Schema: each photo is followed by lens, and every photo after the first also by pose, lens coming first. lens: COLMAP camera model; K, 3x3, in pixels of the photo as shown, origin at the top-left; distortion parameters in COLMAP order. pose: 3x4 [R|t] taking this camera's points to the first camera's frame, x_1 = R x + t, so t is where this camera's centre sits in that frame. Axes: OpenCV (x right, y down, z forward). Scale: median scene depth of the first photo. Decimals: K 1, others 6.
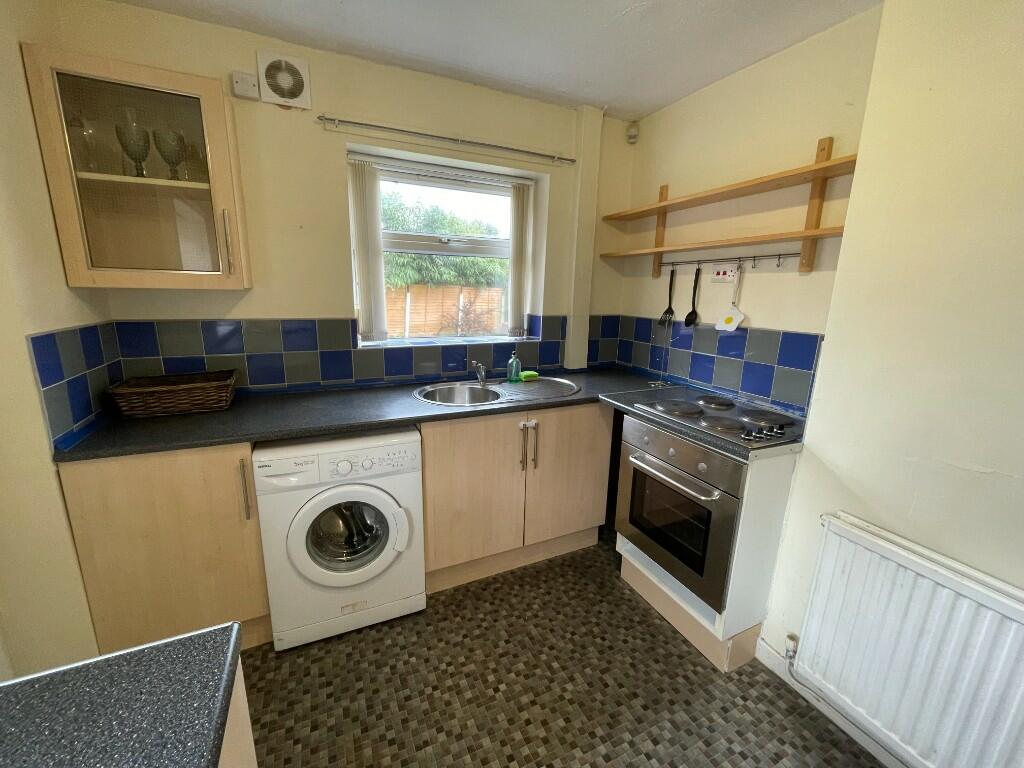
lens RADIAL K [[411.8, 0, 510.2], [0, 411.8, 382.6], [0, 0, 1]] dist [-0.002770, -0.000323]
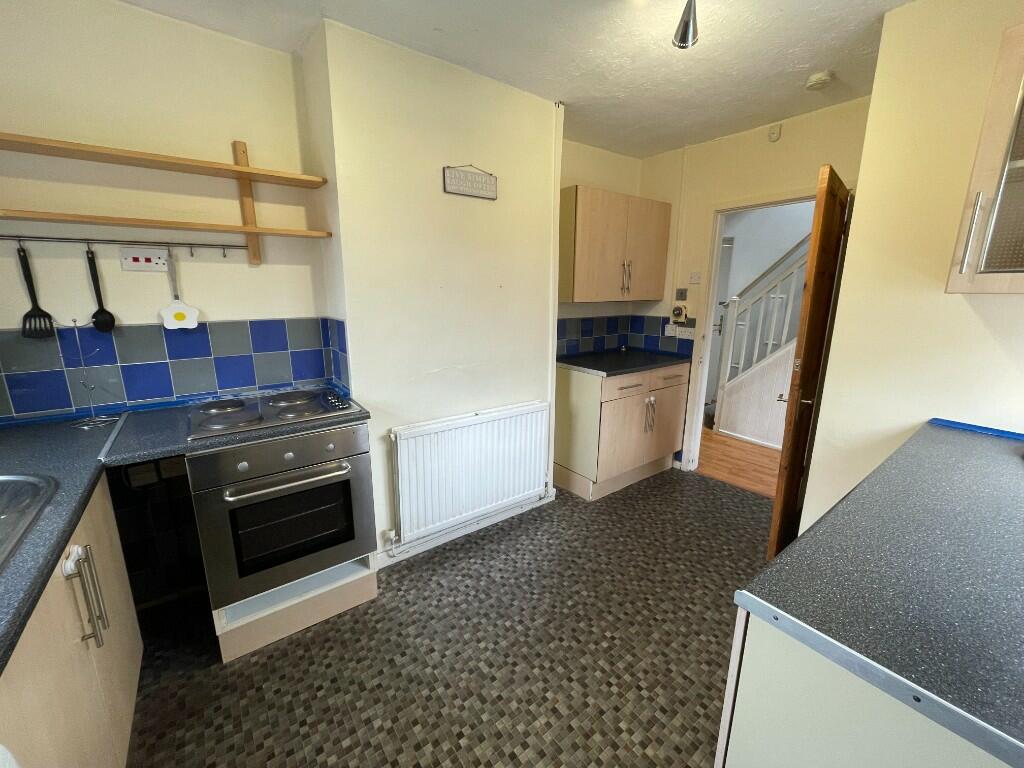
lens RADIAL K [[411.8, 0, 510.5], [0, 411.8, 382.9], [0, 0, 1]] dist [-0.002770, -0.000323]
pose [[-0.204659, -0.237836, 0.949499, -0.531082], [0.210489, 0.936644, 0.279986, -0.136378], [-0.955934, 0.257161, -0.141631, 0.583816]]
